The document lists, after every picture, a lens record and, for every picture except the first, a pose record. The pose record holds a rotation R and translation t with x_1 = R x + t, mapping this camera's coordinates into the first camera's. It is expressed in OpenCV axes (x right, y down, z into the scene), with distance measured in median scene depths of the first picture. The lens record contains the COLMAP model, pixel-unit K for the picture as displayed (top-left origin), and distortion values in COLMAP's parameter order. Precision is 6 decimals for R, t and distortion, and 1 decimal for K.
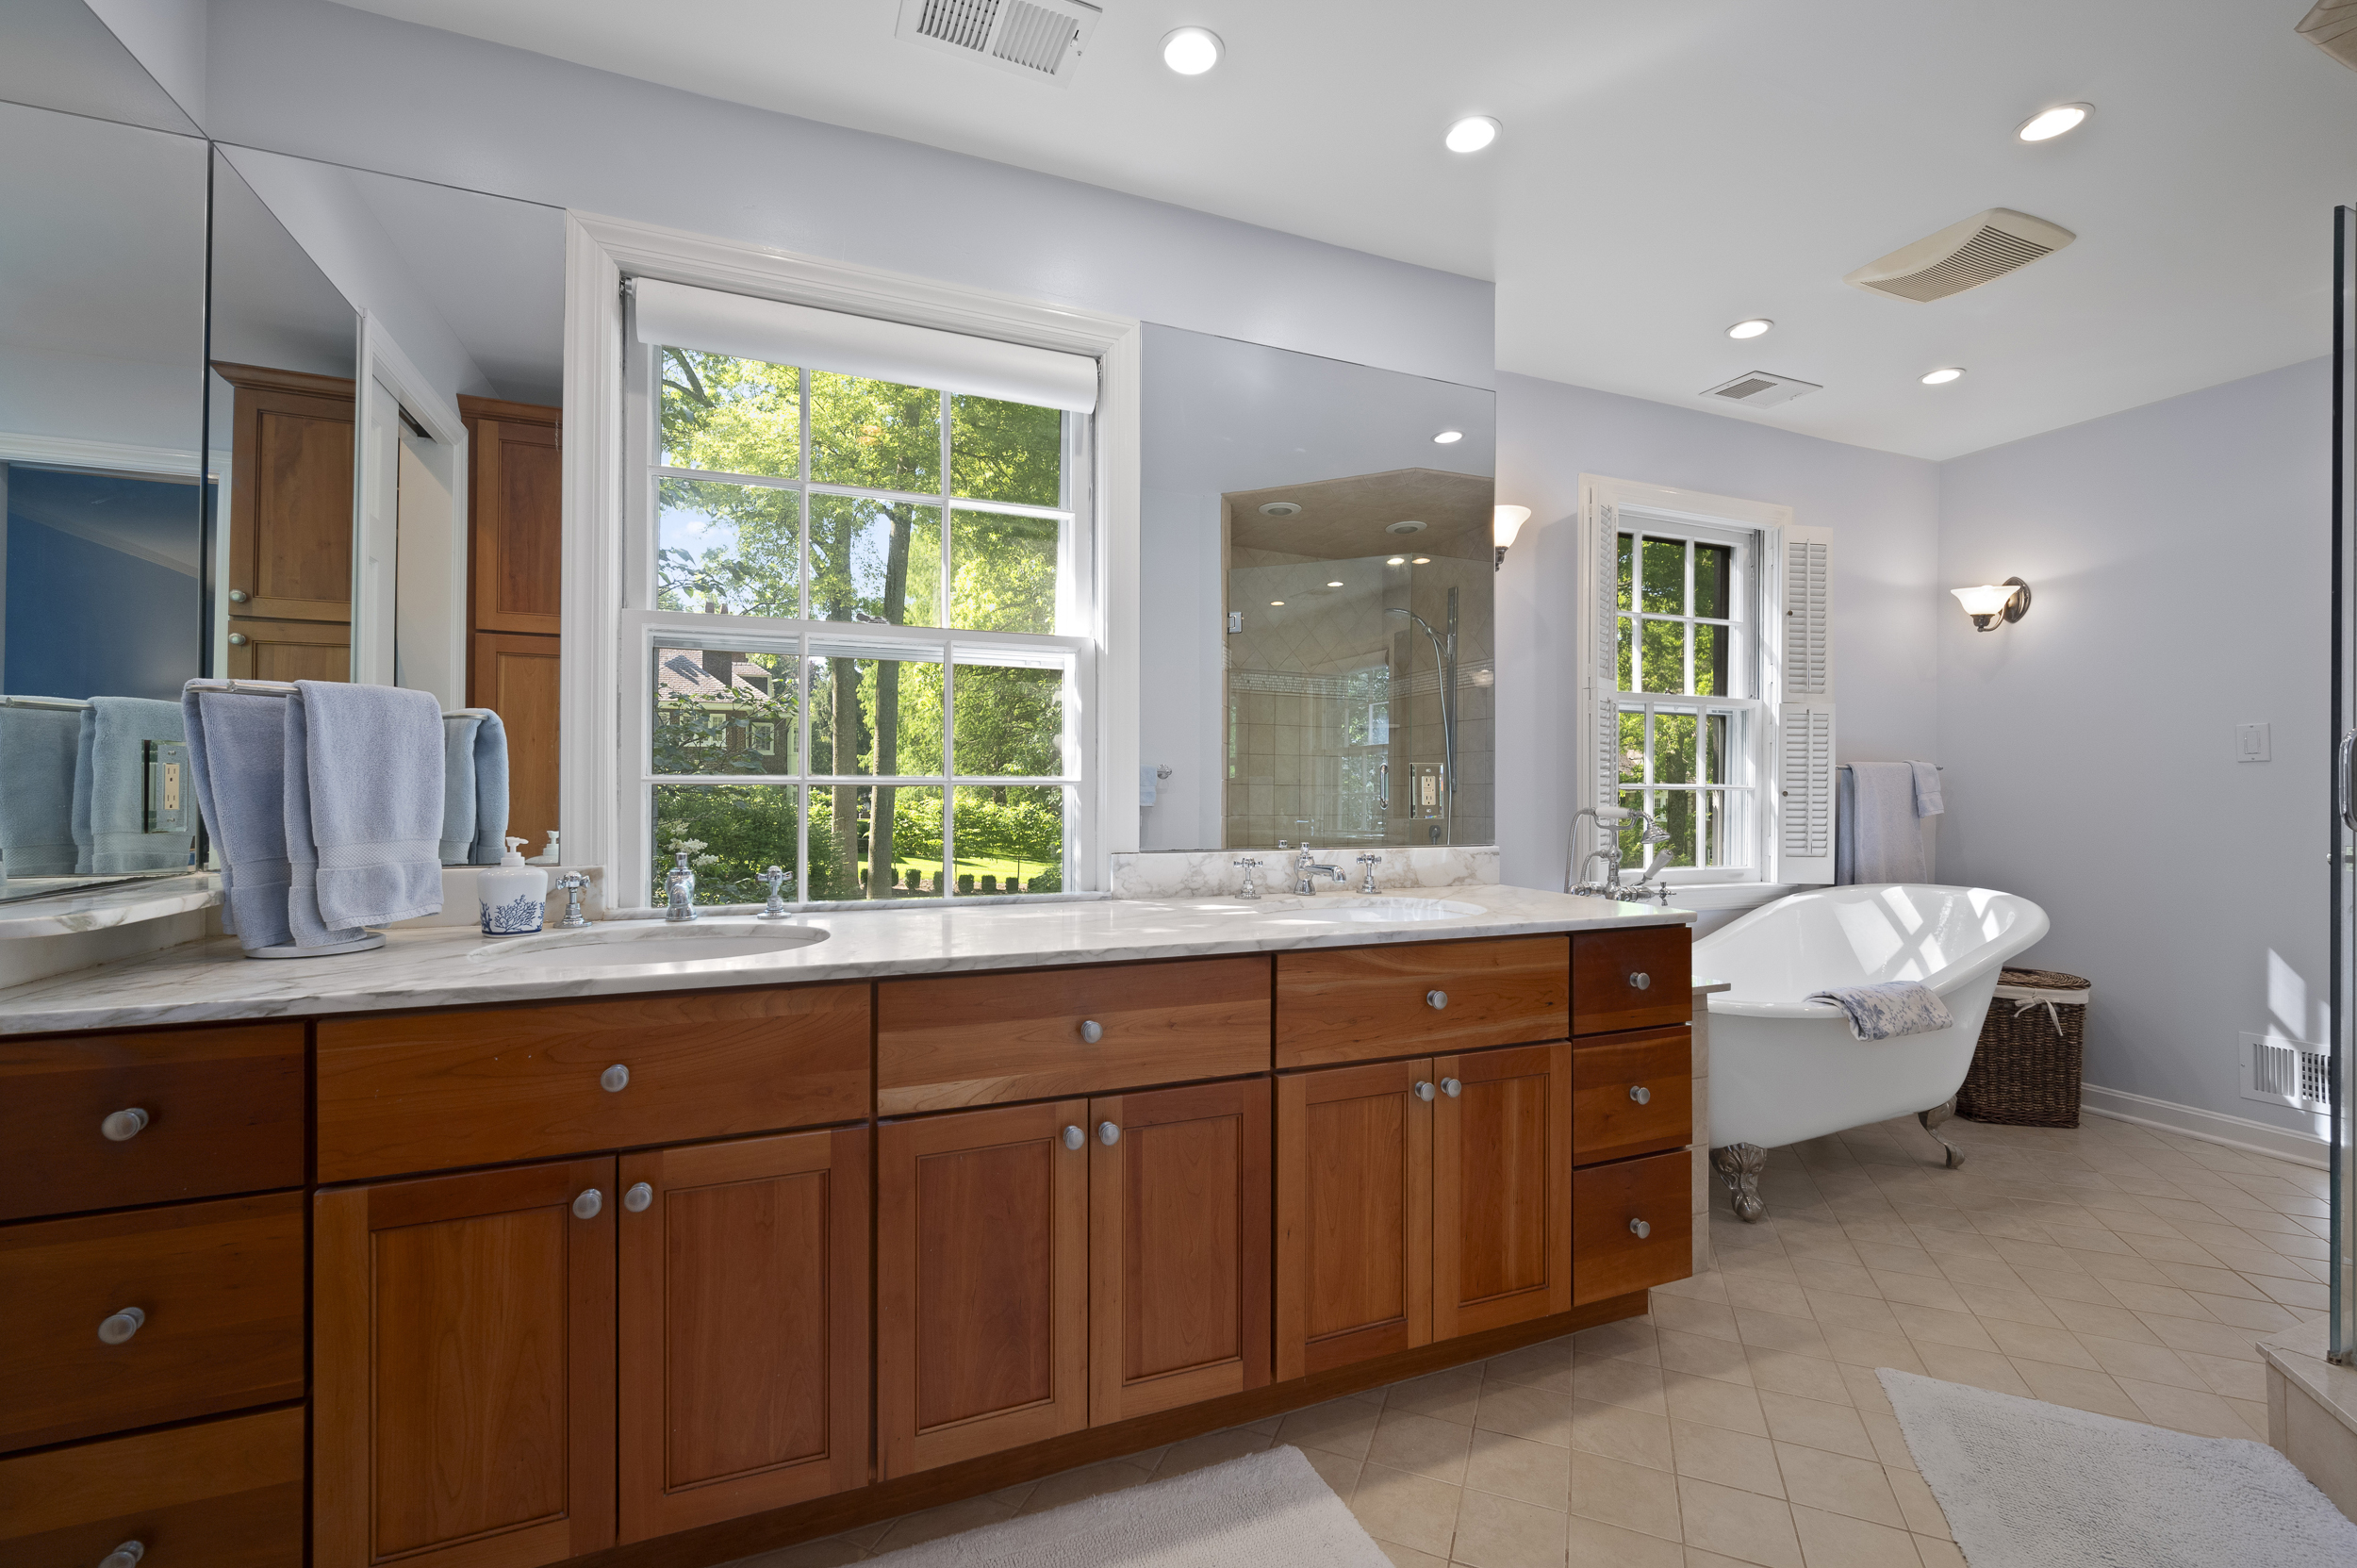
lens RADIAL K [[989.6, 0, 1177.6], [0, 989.6, 787.3], [0, 0, 1]] dist [-0.002277, -0.000351]
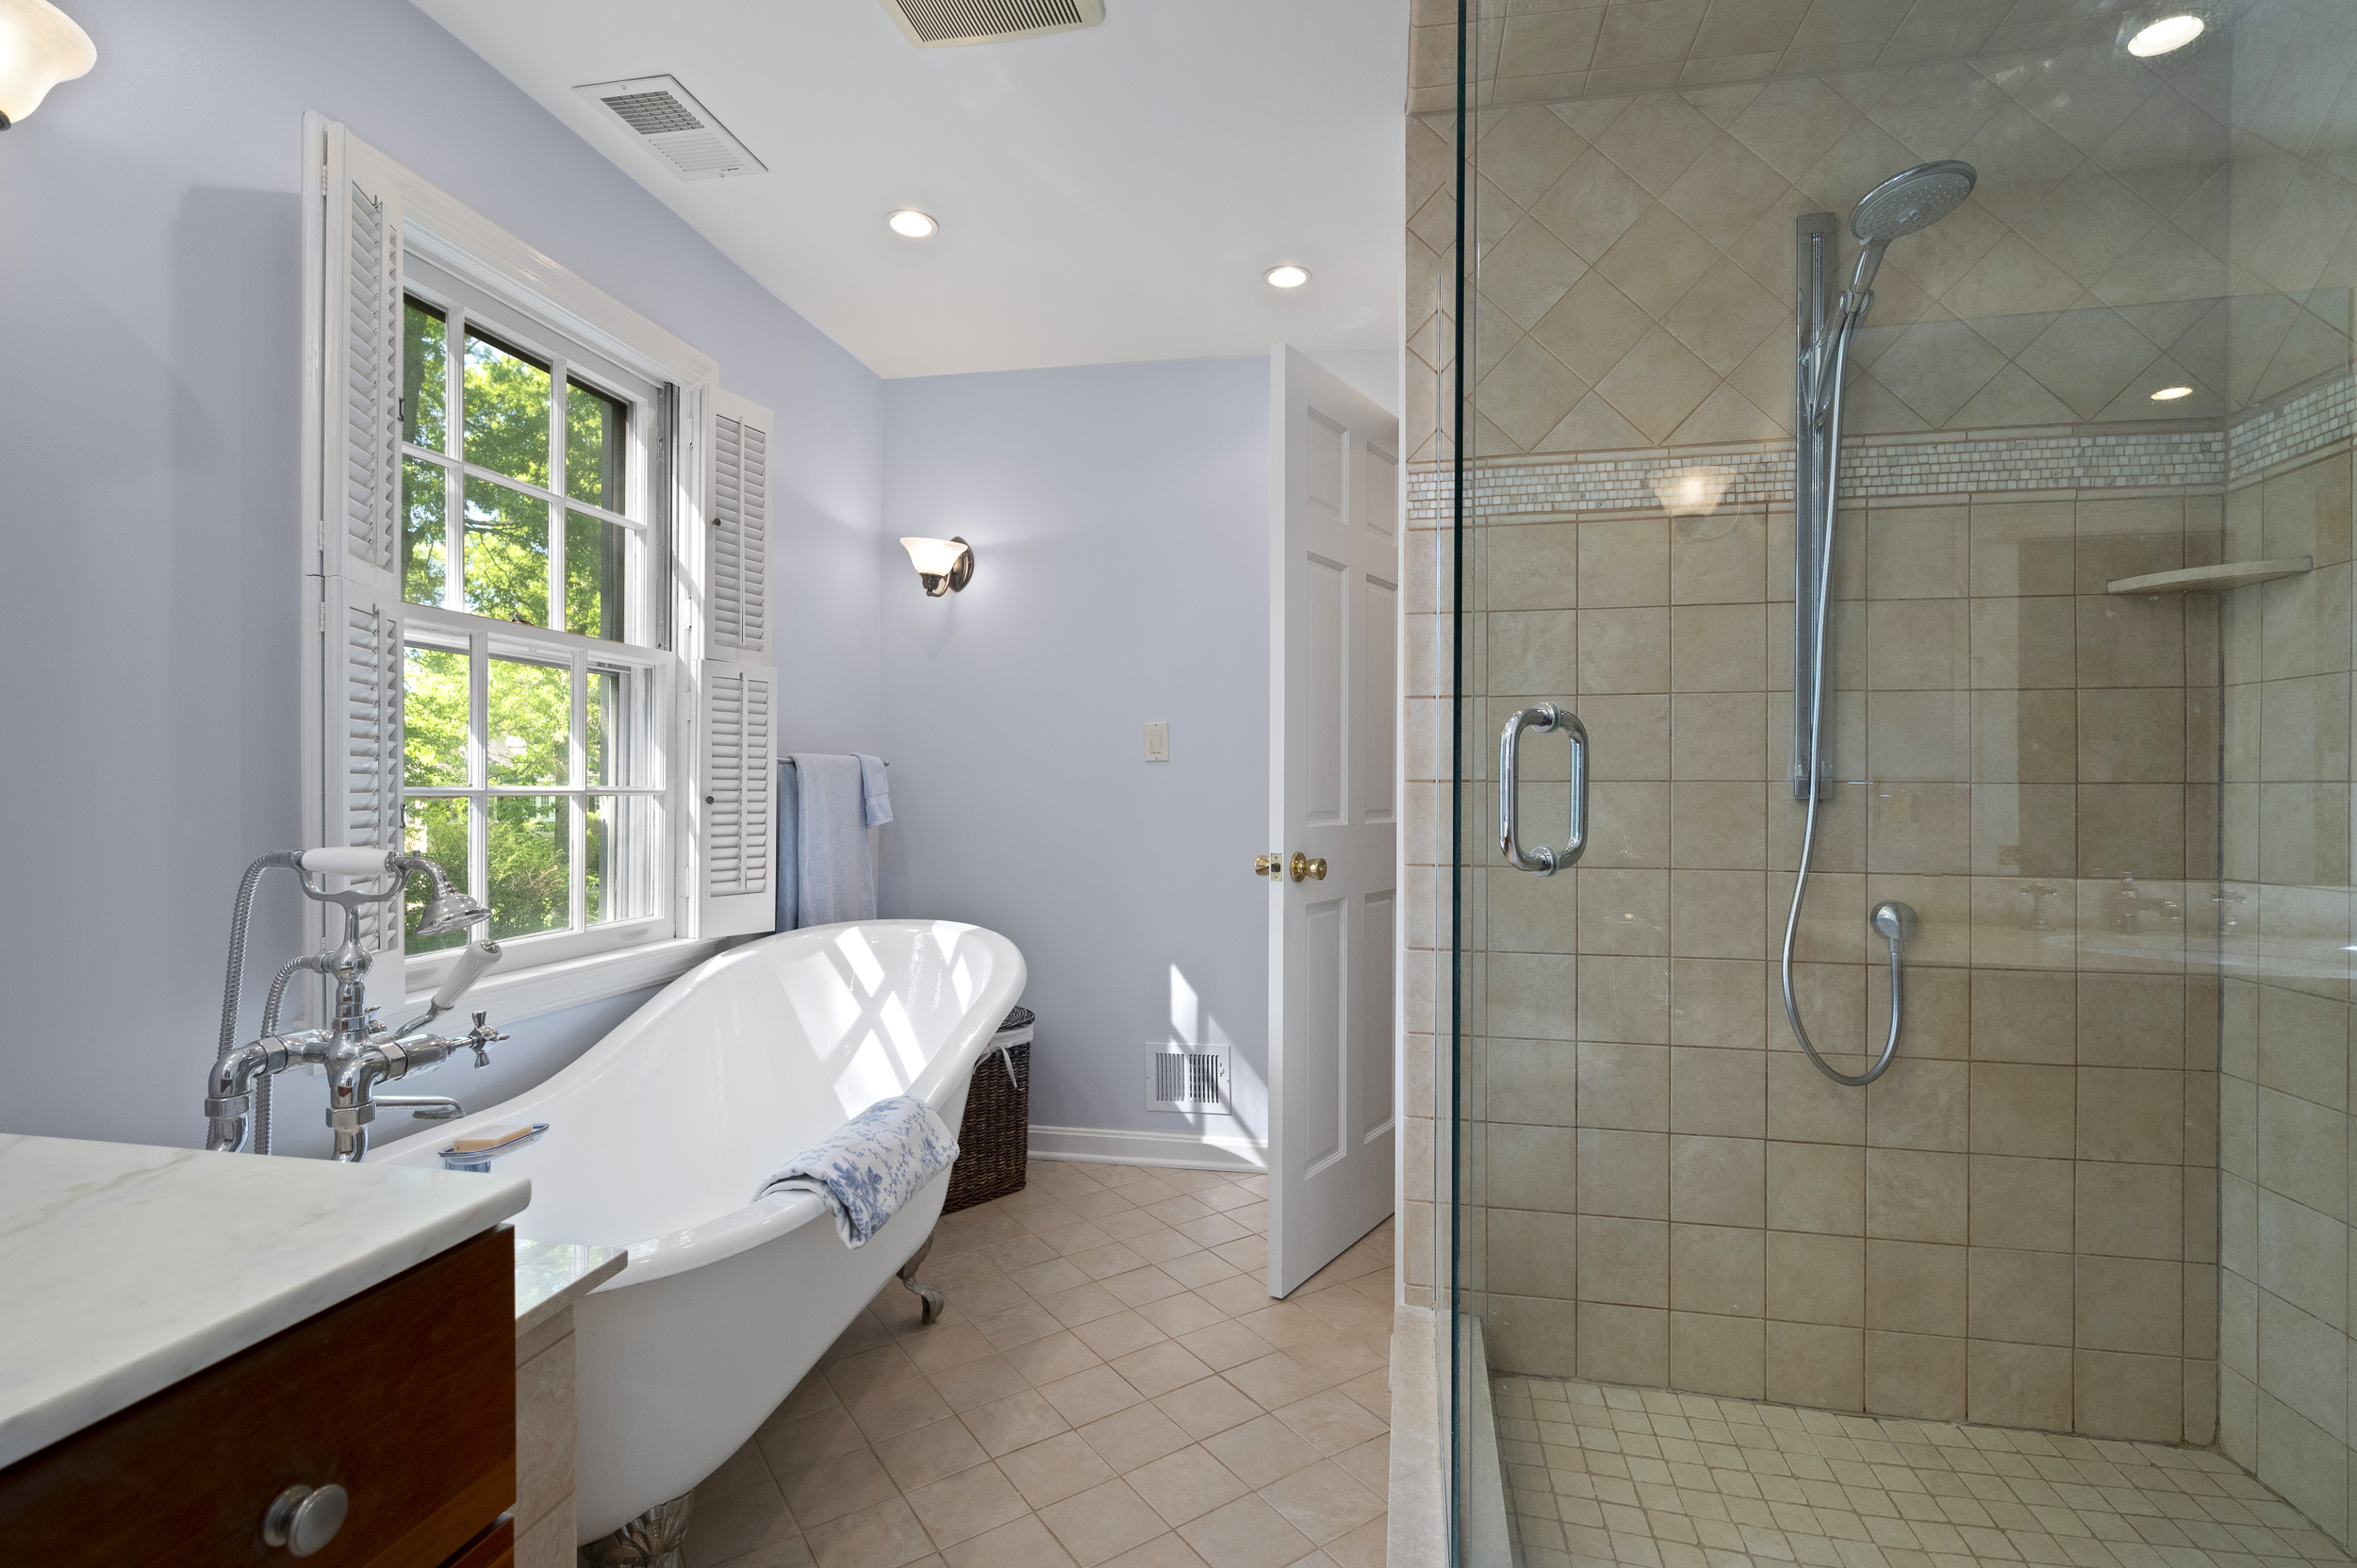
lens RADIAL K [[1102.9, 0, 1178.5], [0, 1102.9, 784.0], [0, 0, 1]] dist [0.000171, 0.000900]
pose [[0.562180, -0.001149, 0.827014, 0.191460], [-0.001992, 0.999994, 0.002743, -0.006542], [-0.827012, -0.003189, 0.562175, 0.342713]]
